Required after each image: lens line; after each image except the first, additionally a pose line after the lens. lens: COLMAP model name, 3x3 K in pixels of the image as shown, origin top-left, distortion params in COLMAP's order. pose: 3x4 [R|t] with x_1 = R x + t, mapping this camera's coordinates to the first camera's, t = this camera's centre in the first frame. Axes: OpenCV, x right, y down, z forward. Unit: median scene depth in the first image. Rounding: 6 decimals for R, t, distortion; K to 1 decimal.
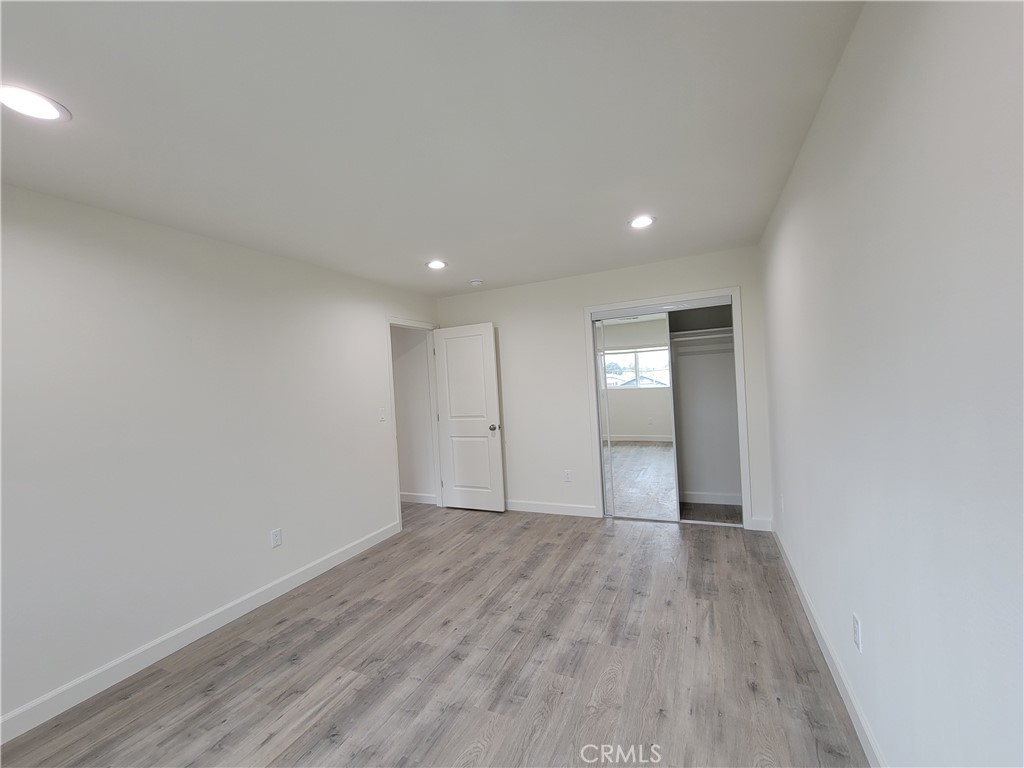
lens RADIAL K [[418.7, 0, 510.1], [0, 418.7, 383.3], [0, 0, 1]] dist [-0.002218, 0.000509]
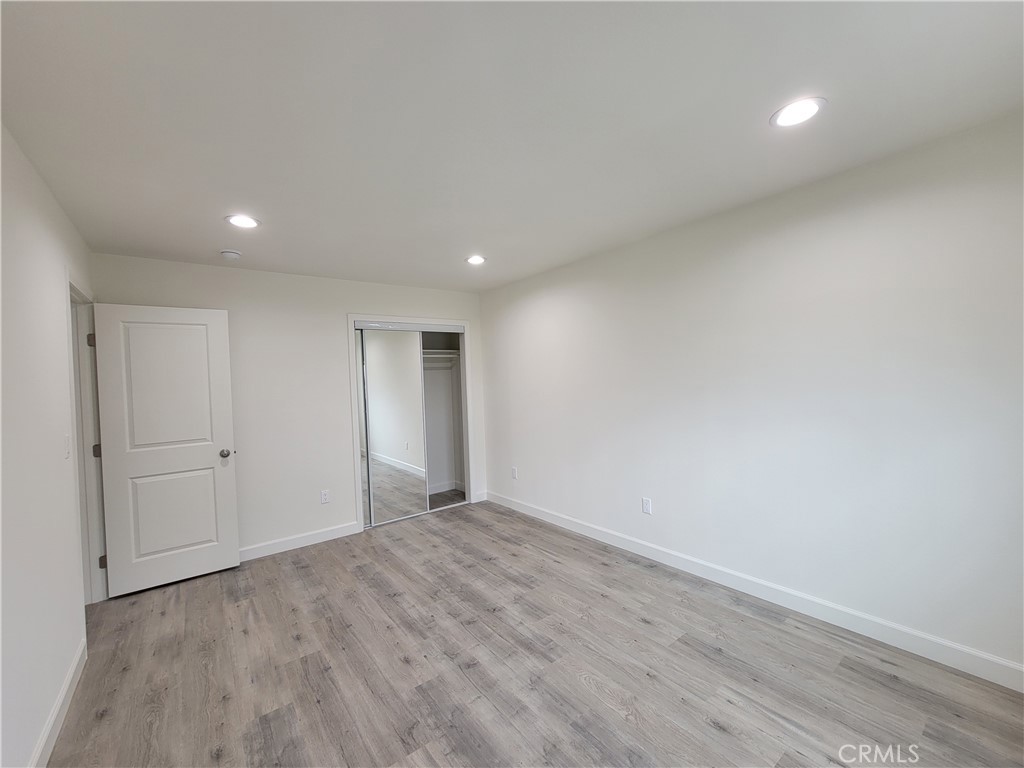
lens RADIAL K [[418.7, 0, 510.1], [0, 418.7, 383.3], [0, 0, 1]] dist [-0.002218, 0.000509]
pose [[0.460131, 0.032911, 0.887241, -0.649834], [0.018050, 0.998759, -0.046408, 0.037295], [-0.887668, 0.037369, 0.458966, 0.308364]]
